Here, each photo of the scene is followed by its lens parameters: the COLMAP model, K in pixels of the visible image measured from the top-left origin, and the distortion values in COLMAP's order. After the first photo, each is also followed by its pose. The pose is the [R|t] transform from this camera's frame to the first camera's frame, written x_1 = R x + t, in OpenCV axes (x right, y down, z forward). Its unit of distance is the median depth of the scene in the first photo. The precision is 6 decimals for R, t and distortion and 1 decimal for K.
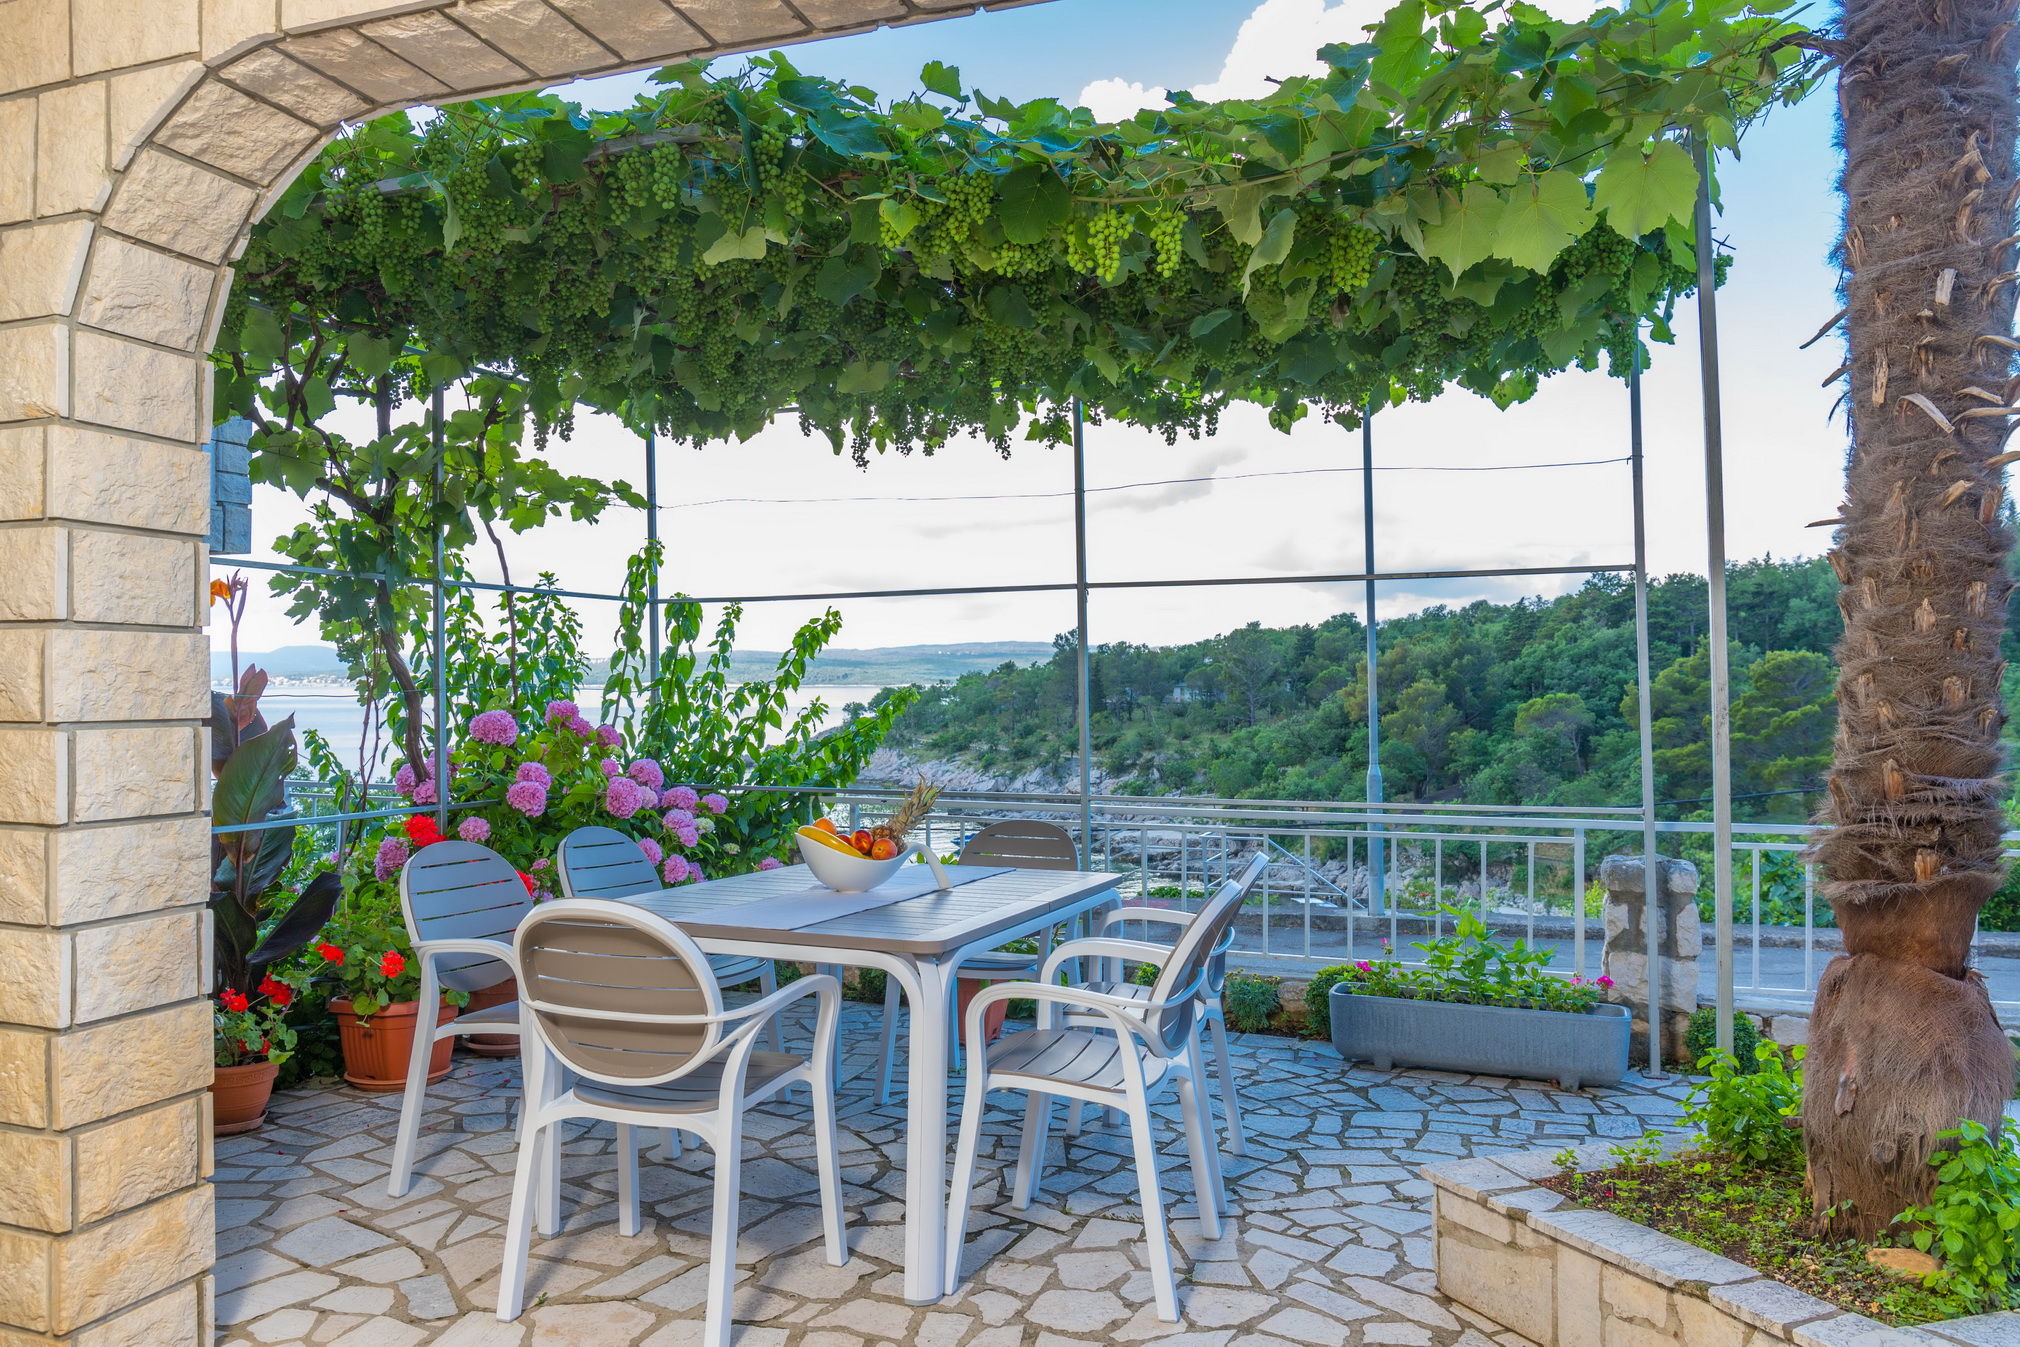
lens RADIAL K [[1354.4, 0, 1025.4], [0, 1354.4, 676.4], [0, 0, 1]] dist [-0.053053, 0.025201]
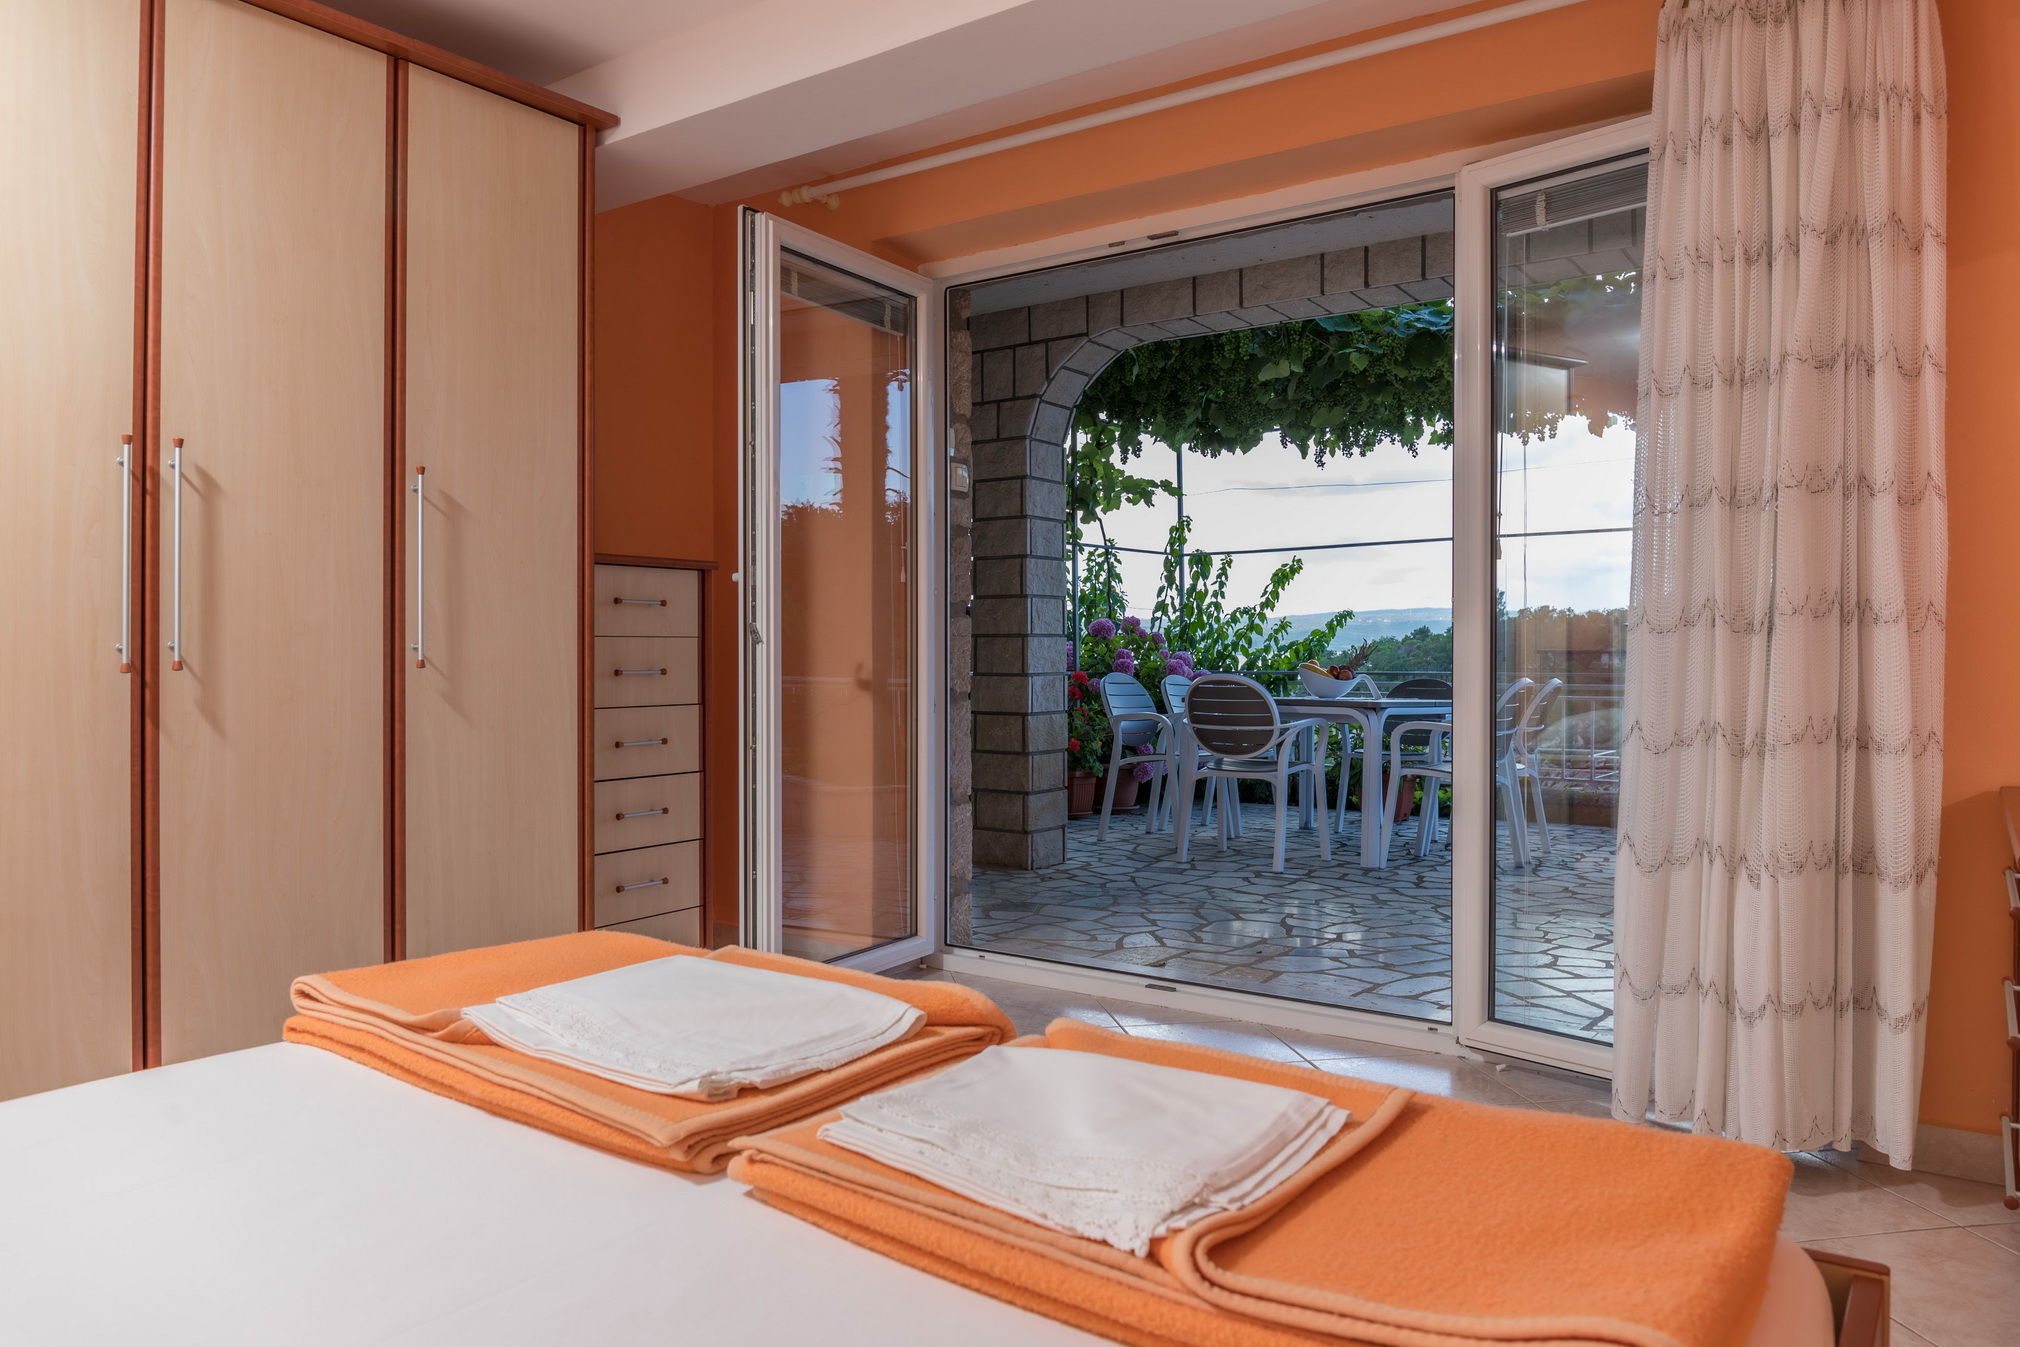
lens RADIAL K [[1354.4, 0, 1008.3], [0, 1354.4, 682.2], [0, 0, 1]] dist [-0.053053, 0.025201]
pose [[0.952094, 0.006775, -0.305729, 0.015778], [0.002504, 0.999548, 0.029951, 0.049574], [0.305794, -0.029282, 0.951647, -0.620885]]
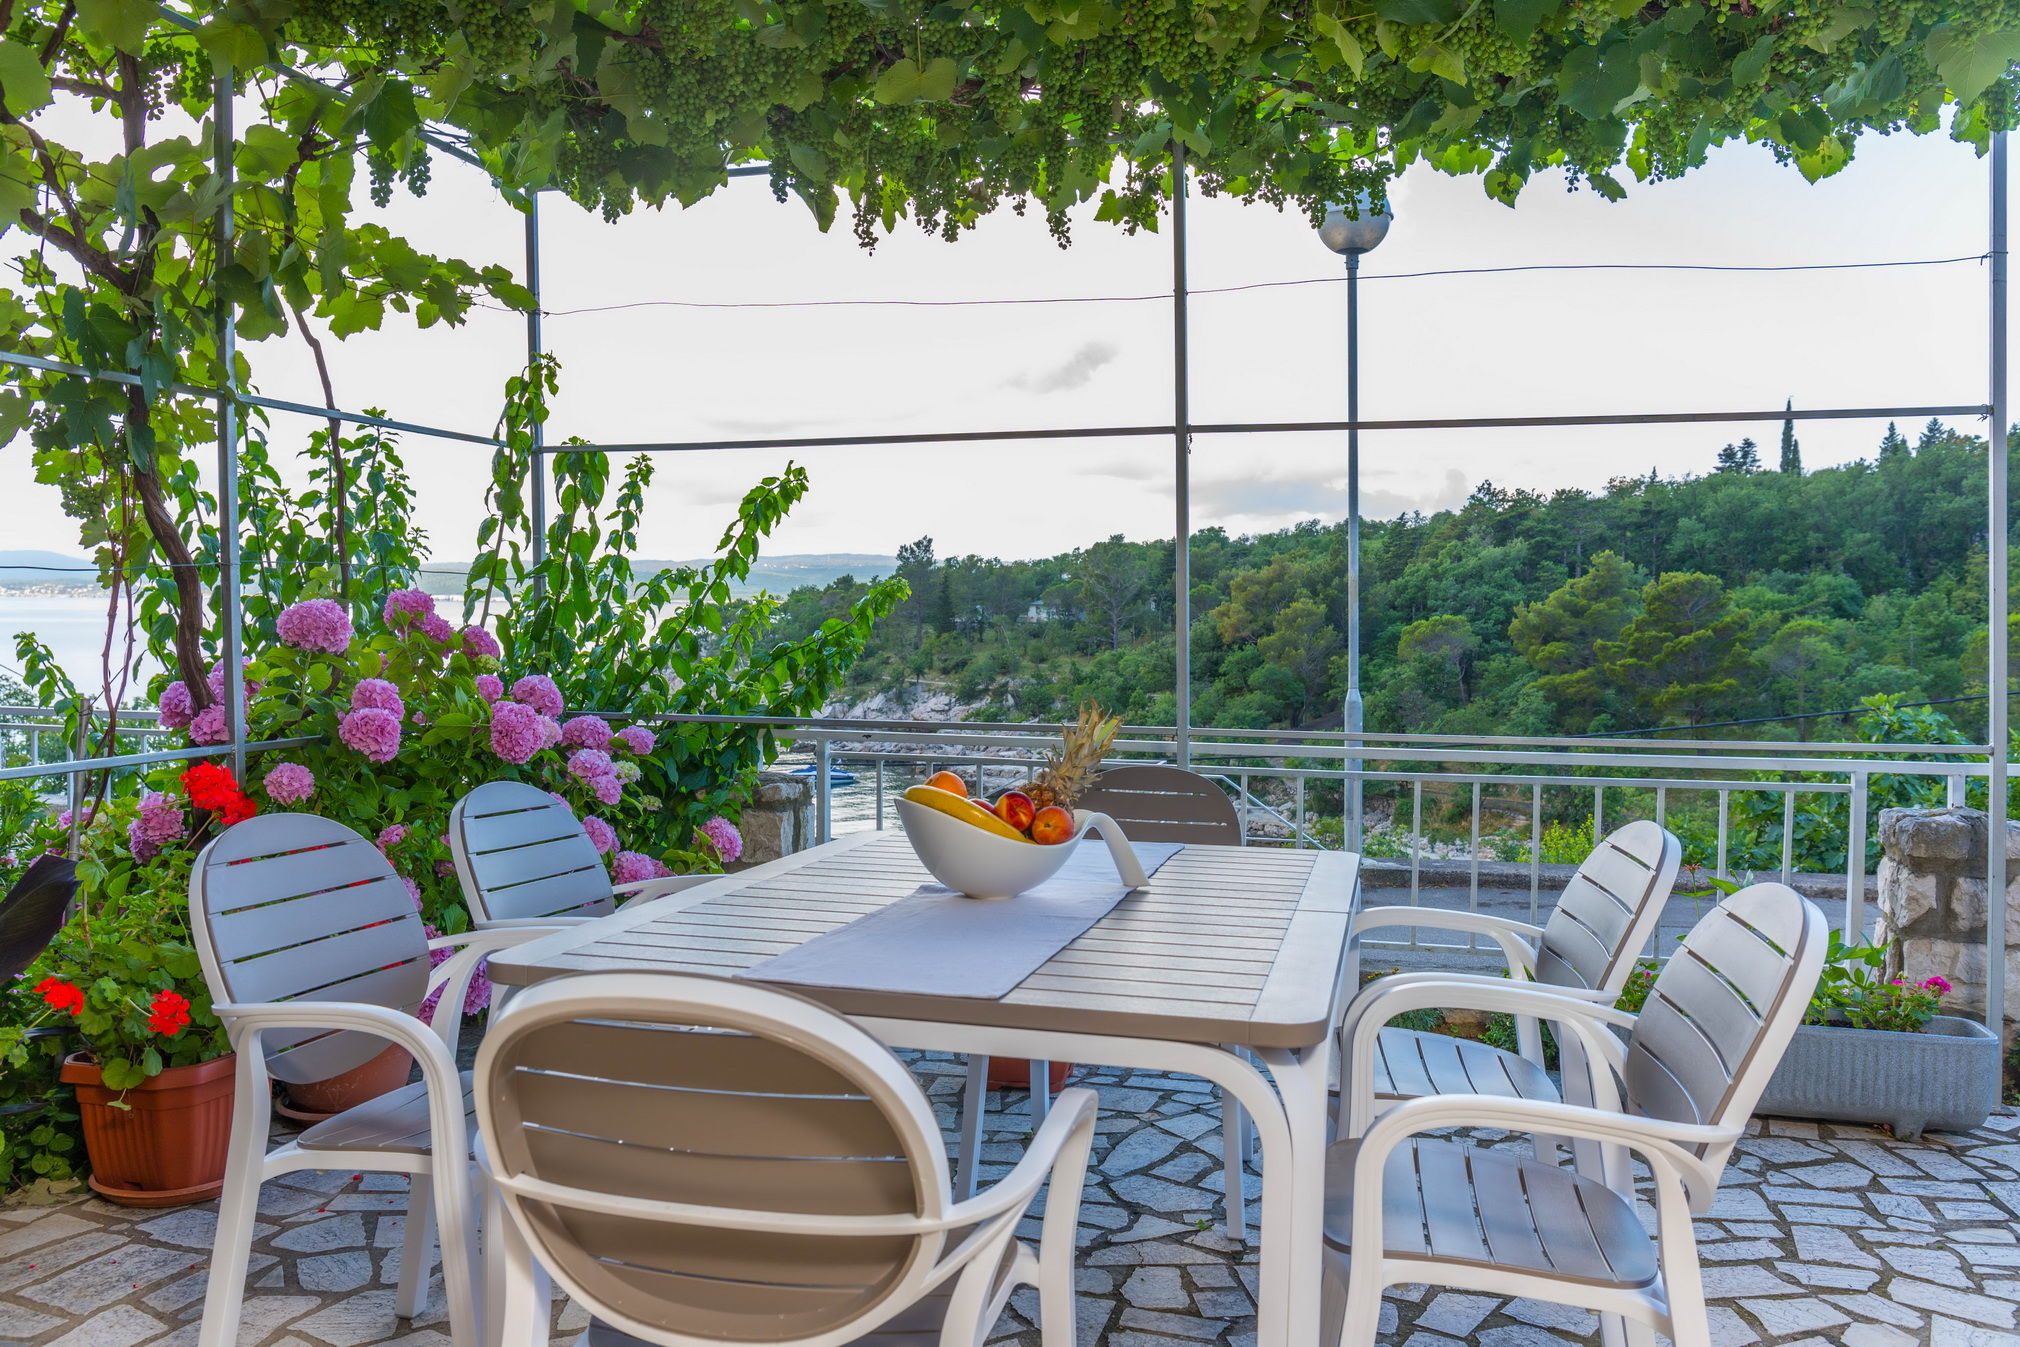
lens RADIAL K [[1506.1, 0, 1022.9], [0, 1506.1, 665.8], [0, 0, 1]] dist [-0.068333, 0.025274]
pose [[0.994644, 0.003251, 0.103305, -0.117838], [-0.008298, 0.998791, 0.048462, 0.018117], [-0.103023, -0.049060, 0.993468, 0.228503]]
